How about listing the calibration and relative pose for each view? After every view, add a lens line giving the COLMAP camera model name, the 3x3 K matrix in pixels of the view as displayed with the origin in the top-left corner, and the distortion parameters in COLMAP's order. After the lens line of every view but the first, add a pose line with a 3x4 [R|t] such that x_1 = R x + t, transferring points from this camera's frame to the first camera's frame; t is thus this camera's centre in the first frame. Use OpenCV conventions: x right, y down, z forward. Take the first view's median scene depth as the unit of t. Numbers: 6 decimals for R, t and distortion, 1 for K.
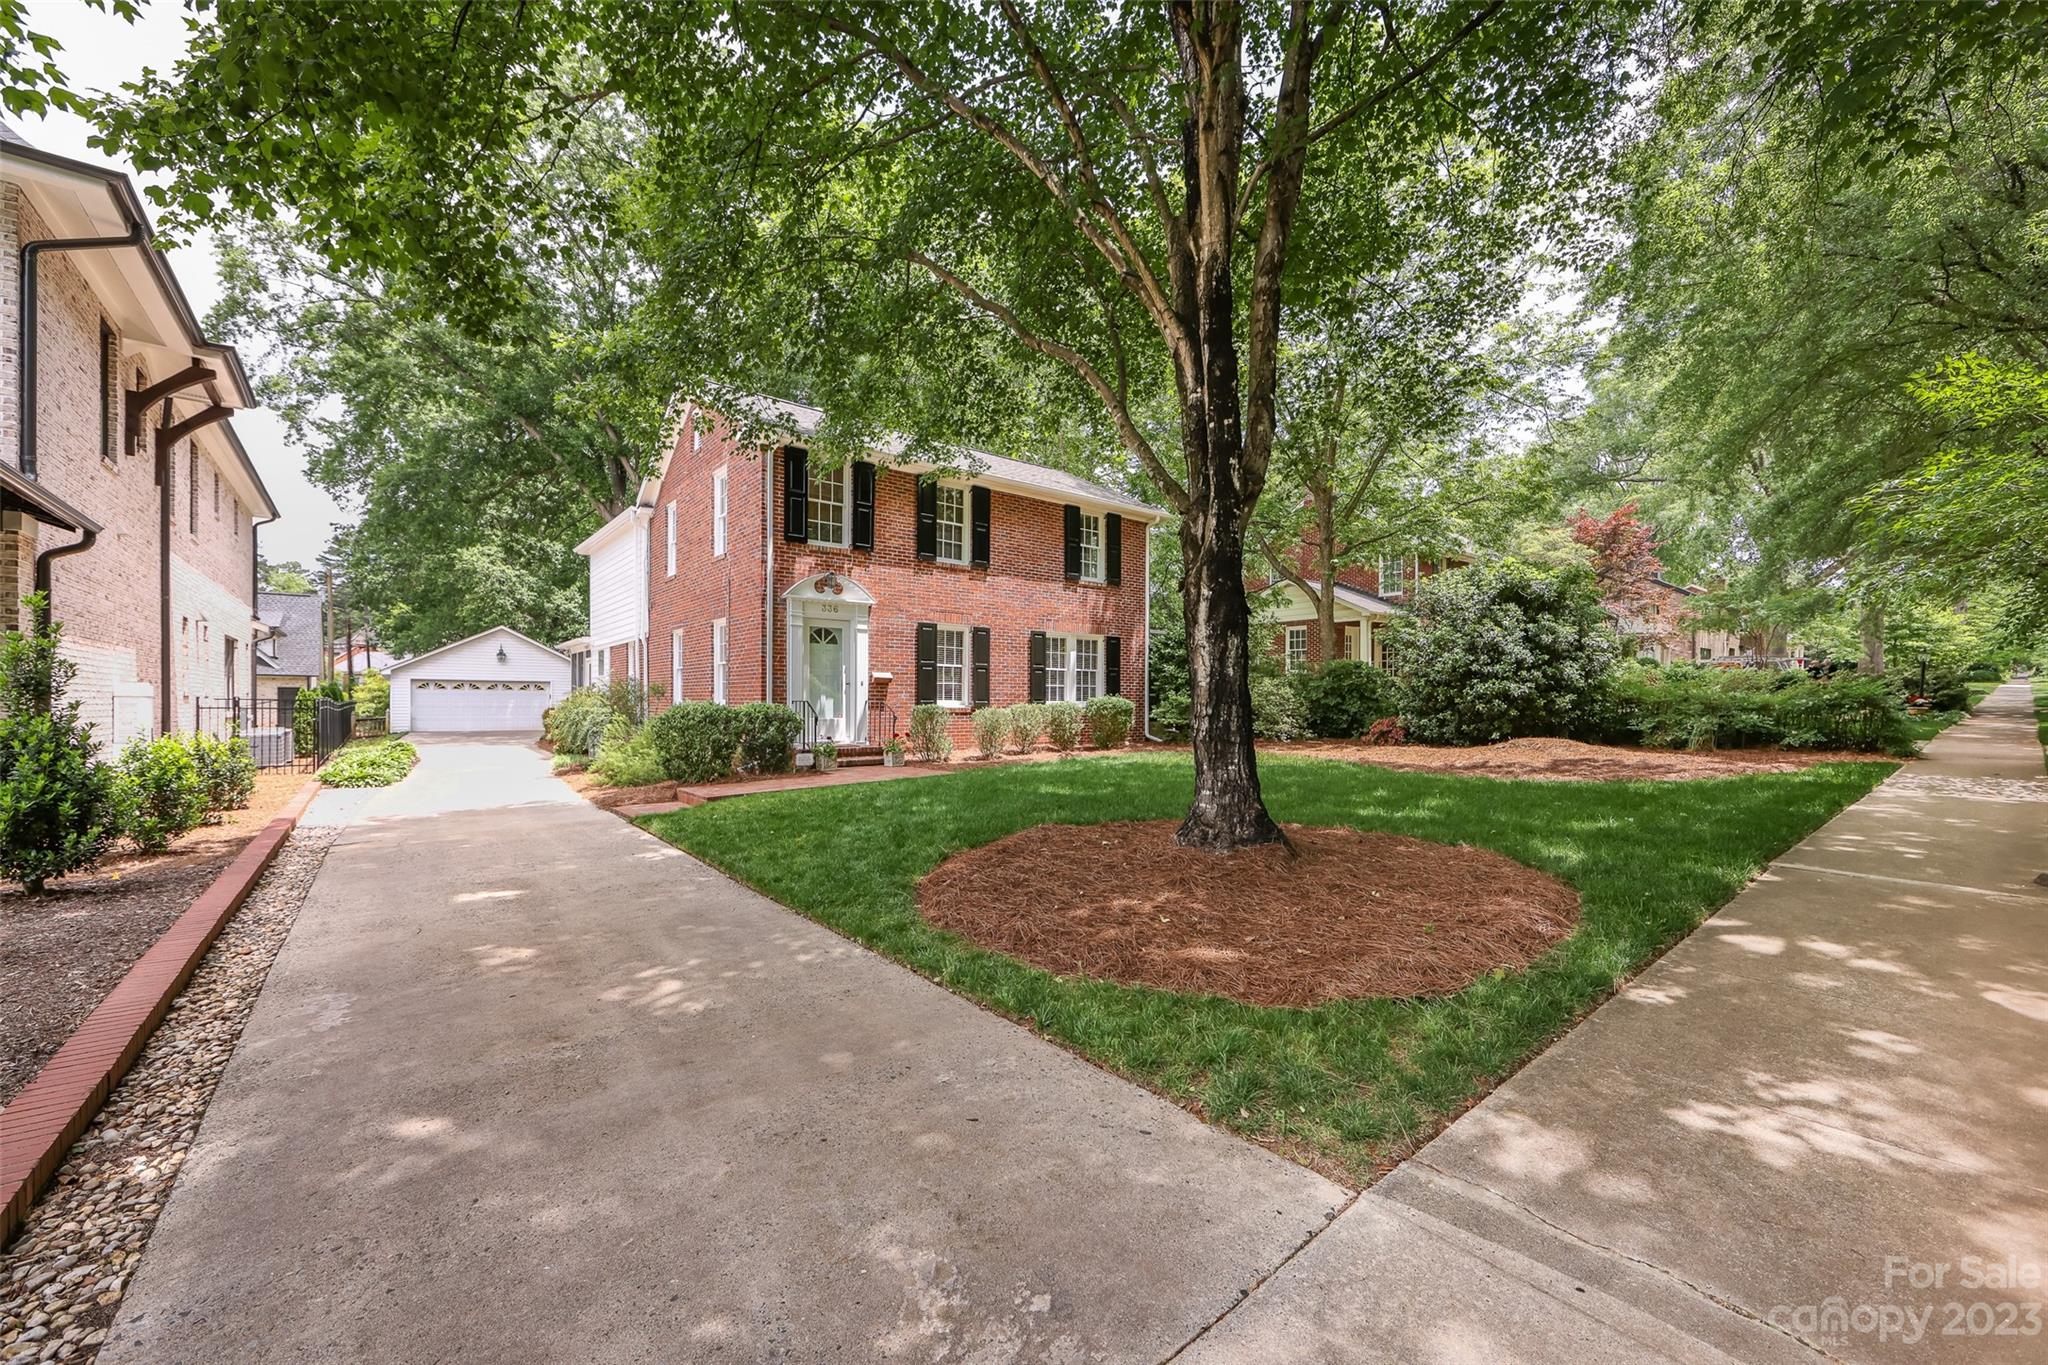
lens RADIAL K [[809.6, 0, 1029.0], [0, 809.6, 695.3], [0, 0, 1]] dist [-0.002848, 0.001023]
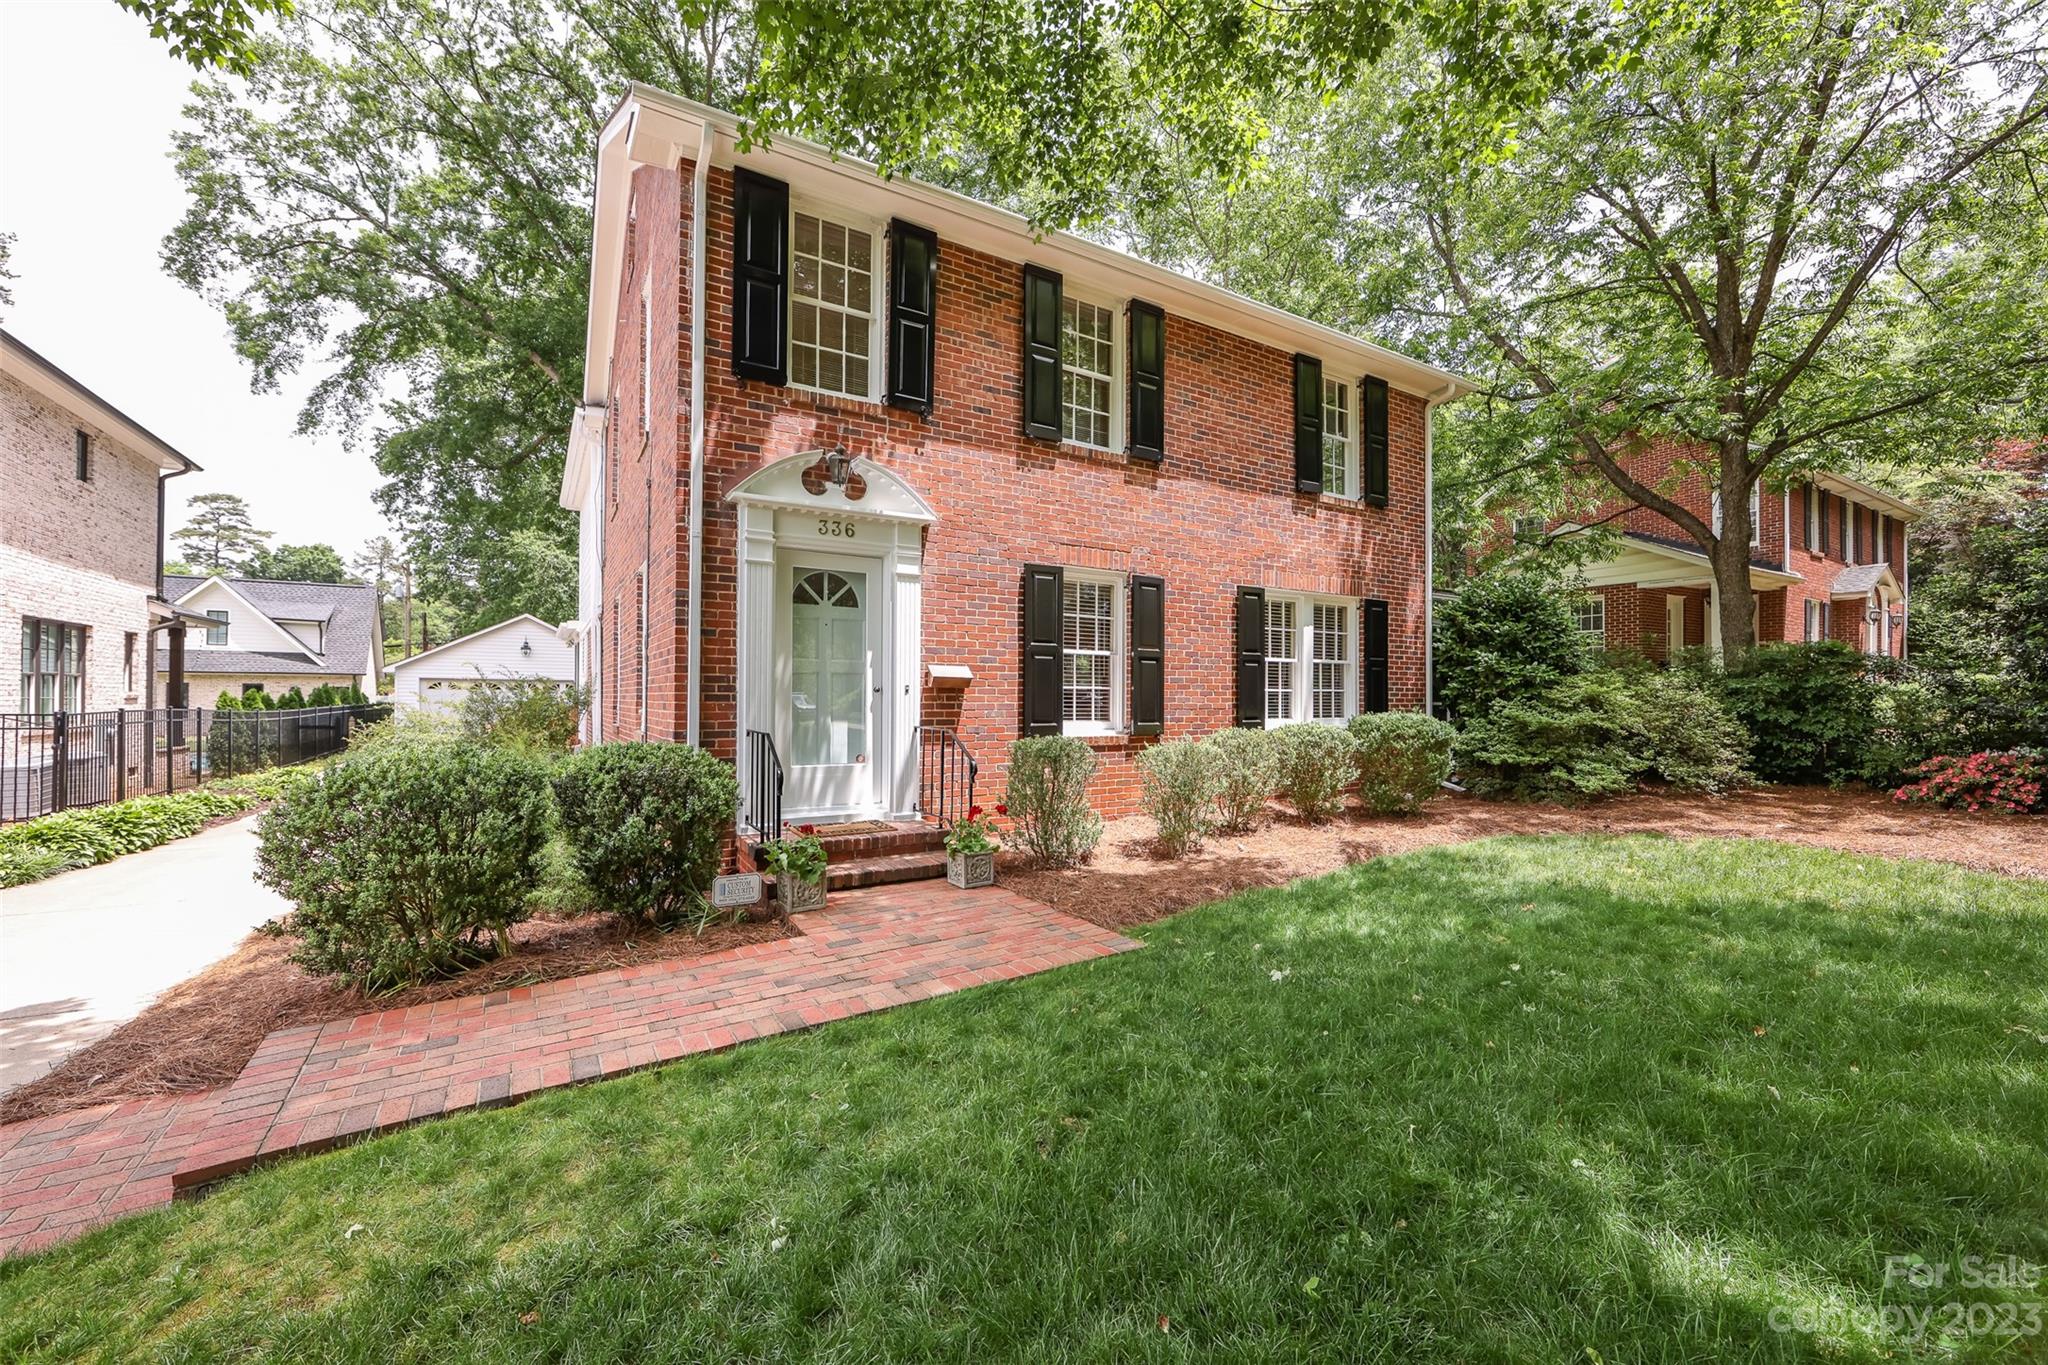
lens RADIAL K [[809.6, 0, 1016.1], [0, 809.6, 672.6], [0, 0, 1]] dist [-0.002848, 0.001023]
pose [[0.989790, -0.002411, -0.142516, -0.069742], [-0.000905, 0.999731, -0.023194, -0.012572], [0.142533, 0.023086, 0.989521, 0.496963]]
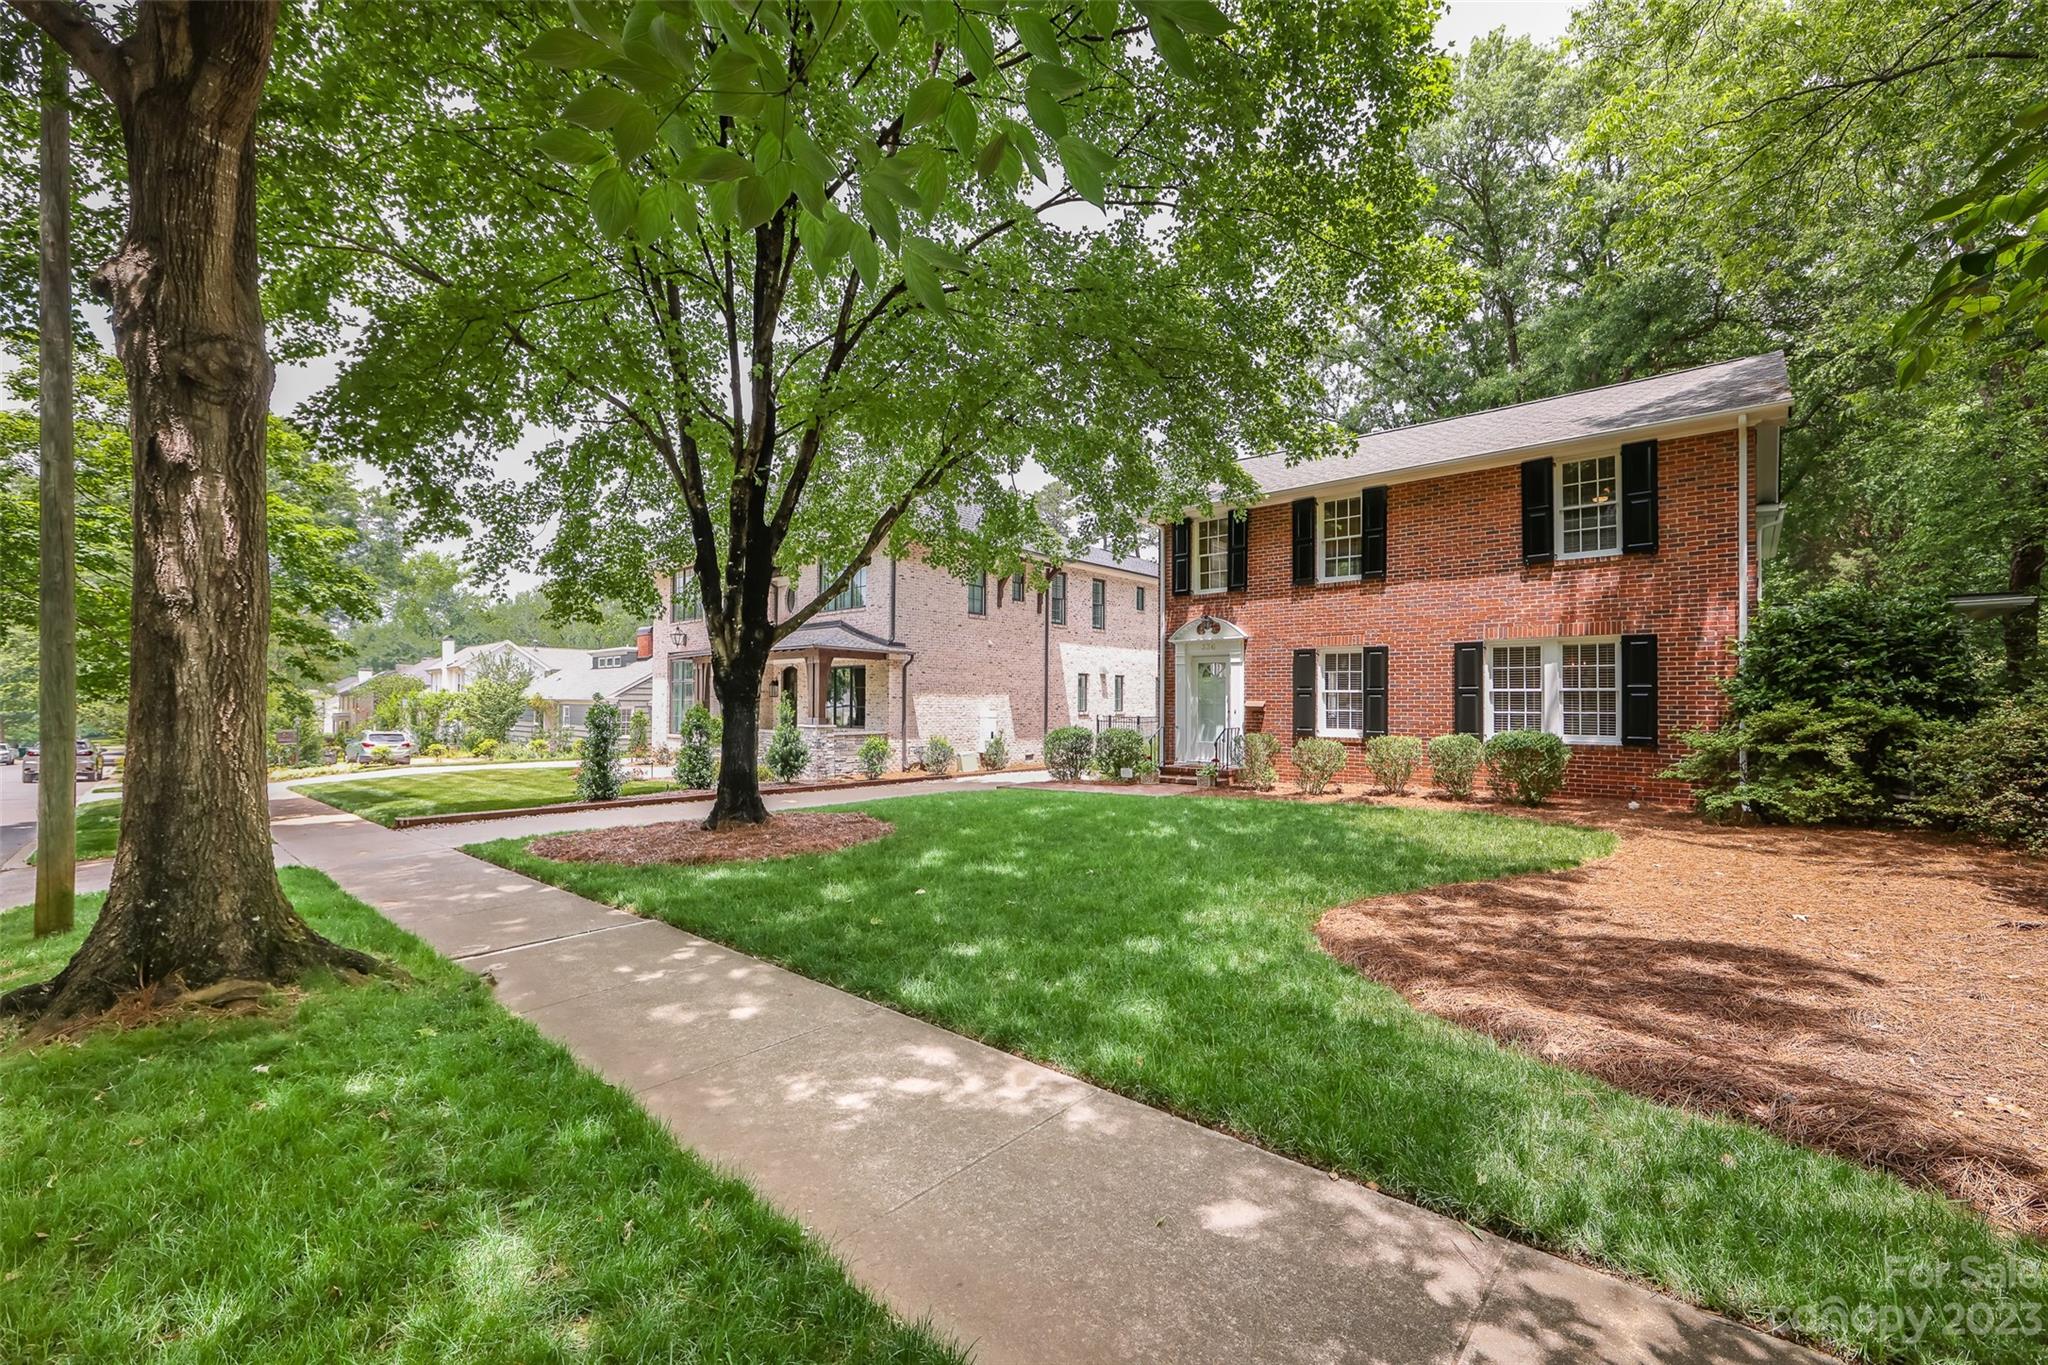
lens RADIAL K [[809.6, 0, 1027.7], [0, 809.6, 693.3], [0, 0, 1]] dist [-0.002848, 0.001023]
pose [[0.163450, -0.012886, -0.986467, 0.761499], [0.003859, 0.999915, -0.012423, -0.024157], [0.986544, -0.001776, 0.163486, 0.493759]]
